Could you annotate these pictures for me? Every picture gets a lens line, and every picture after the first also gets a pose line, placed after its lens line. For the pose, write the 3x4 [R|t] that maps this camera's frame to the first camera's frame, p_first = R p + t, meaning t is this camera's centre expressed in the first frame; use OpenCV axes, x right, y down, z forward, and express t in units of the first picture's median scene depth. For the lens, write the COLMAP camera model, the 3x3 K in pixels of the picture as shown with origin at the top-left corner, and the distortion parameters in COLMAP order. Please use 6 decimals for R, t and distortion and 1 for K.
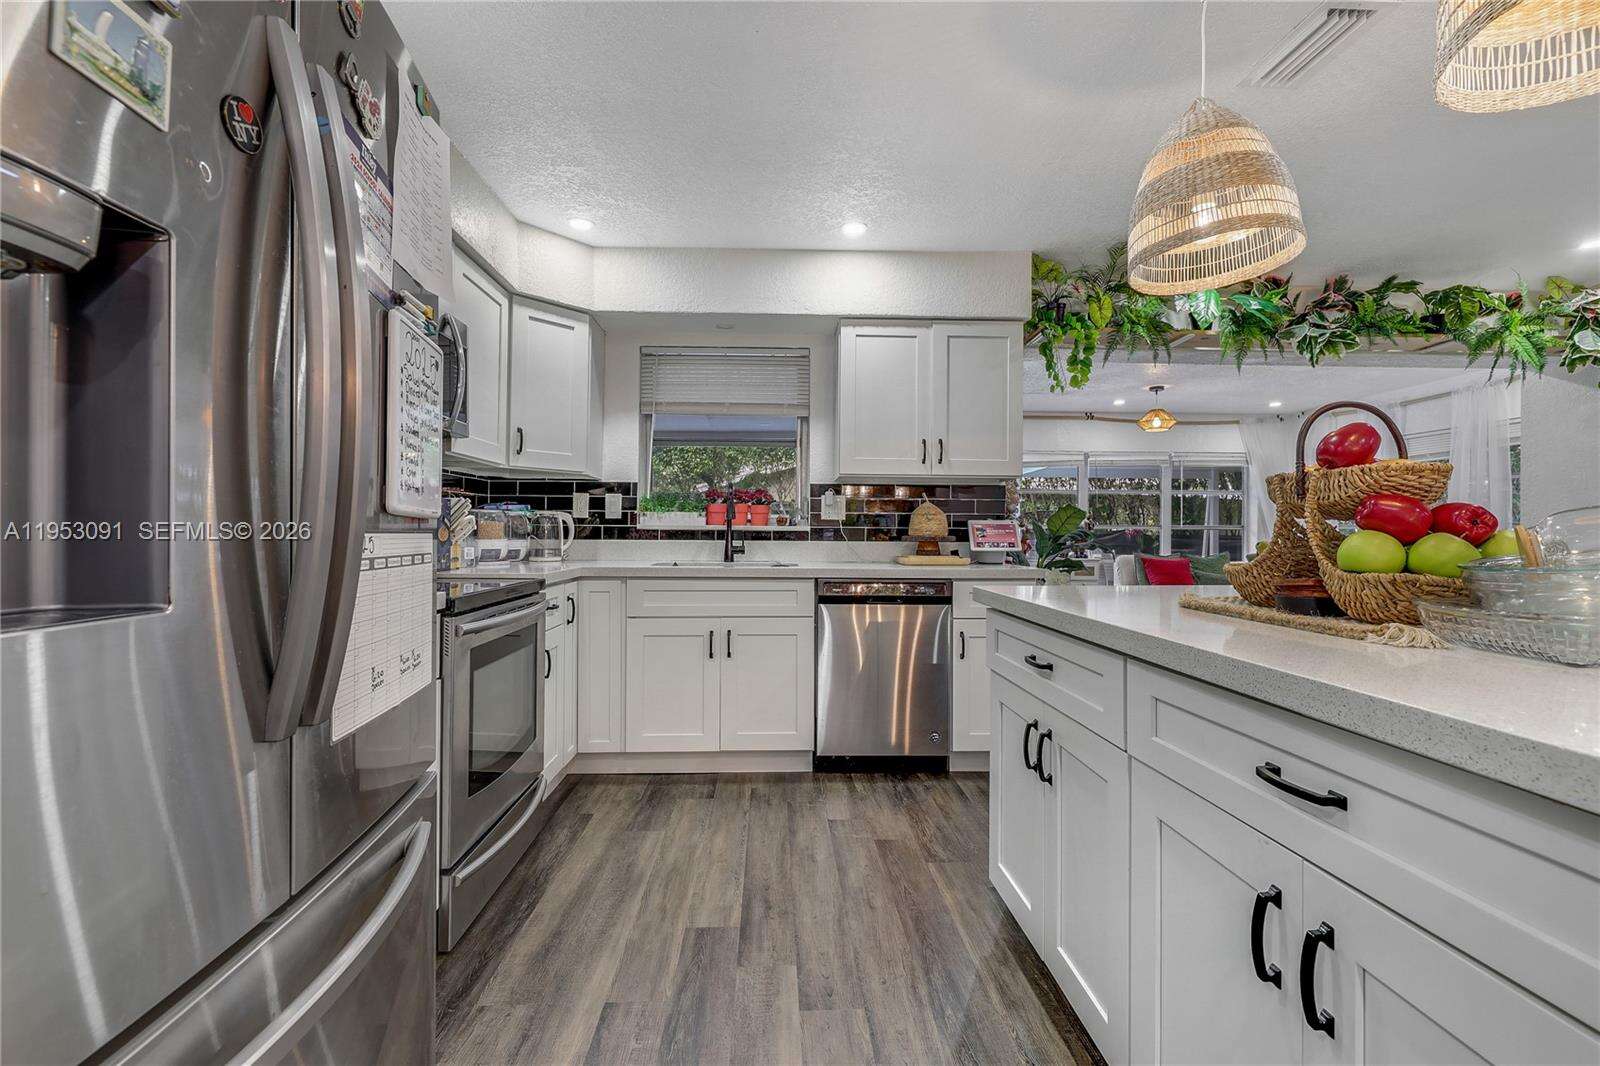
lens RADIAL K [[678.2, 0, 797.9], [0, 678.2, 531.2], [0, 0, 1]] dist [0.001974, 0.000568]
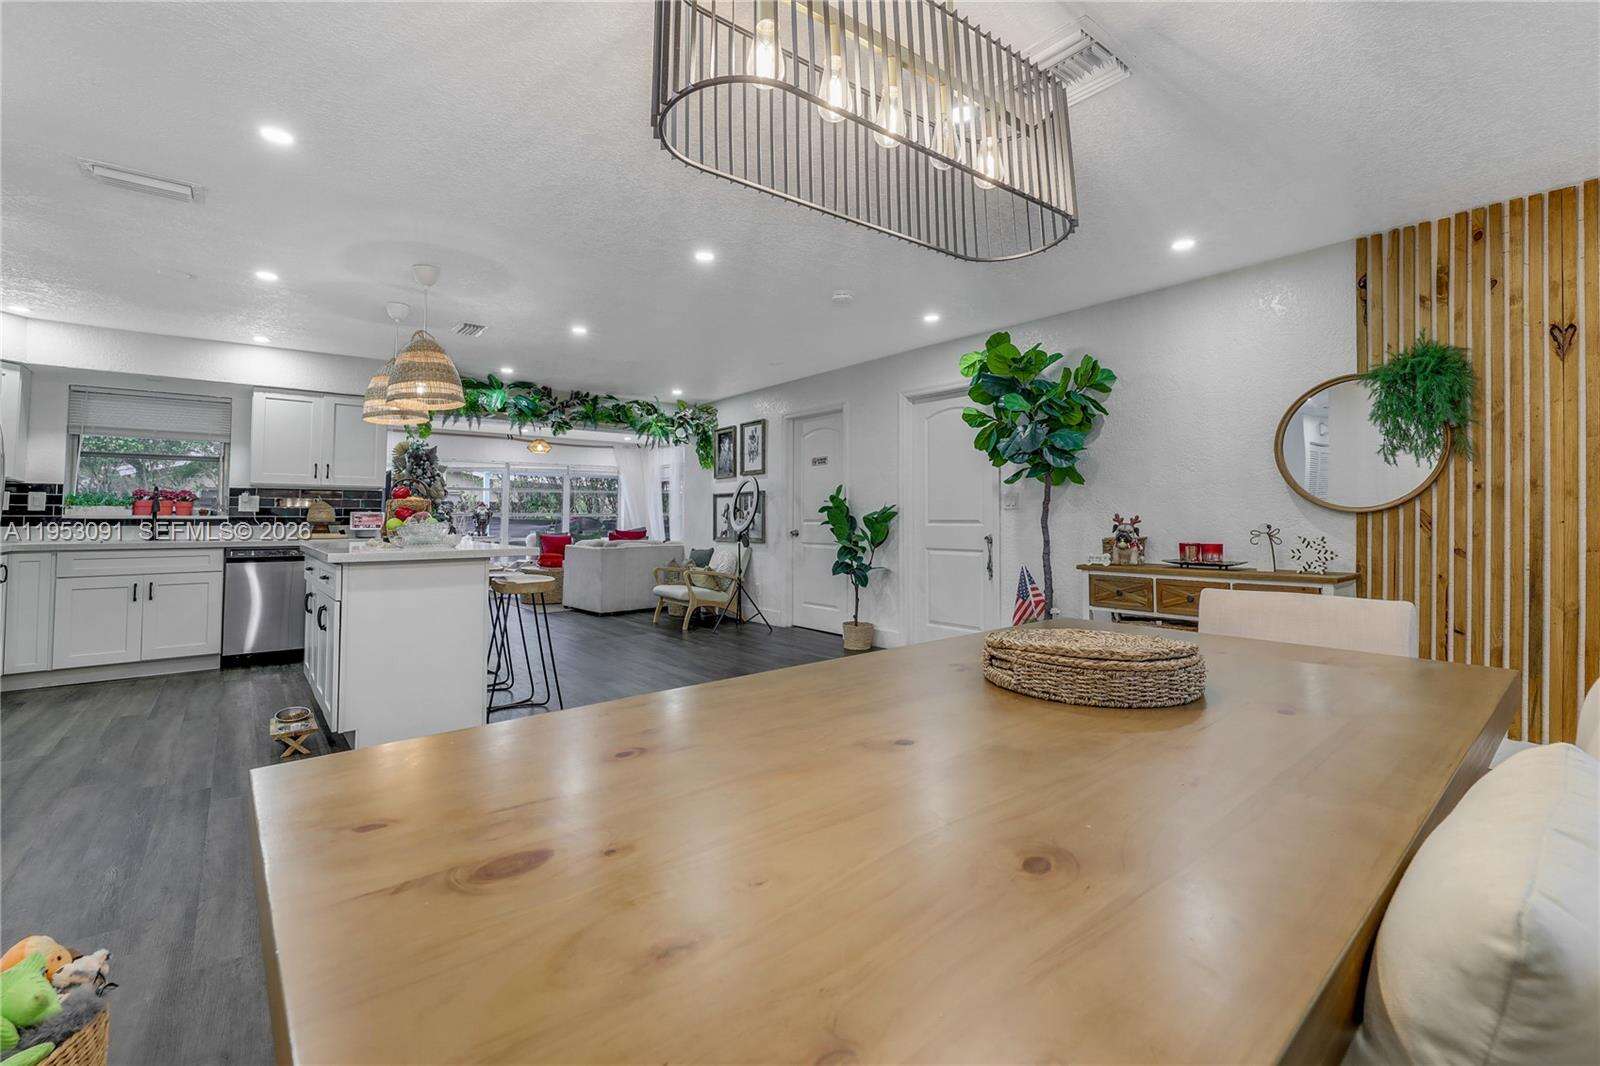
lens RADIAL K [[678.2, 0, 800.3], [0, 678.2, 492.6], [0, 0, 1]] dist [0.001974, 0.000568]
pose [[0.796779, 0.017765, 0.604009, 0.121202], [0.005231, 0.999328, -0.036292, 0.002705], [-0.604248, 0.032077, 0.796151, -1.001448]]
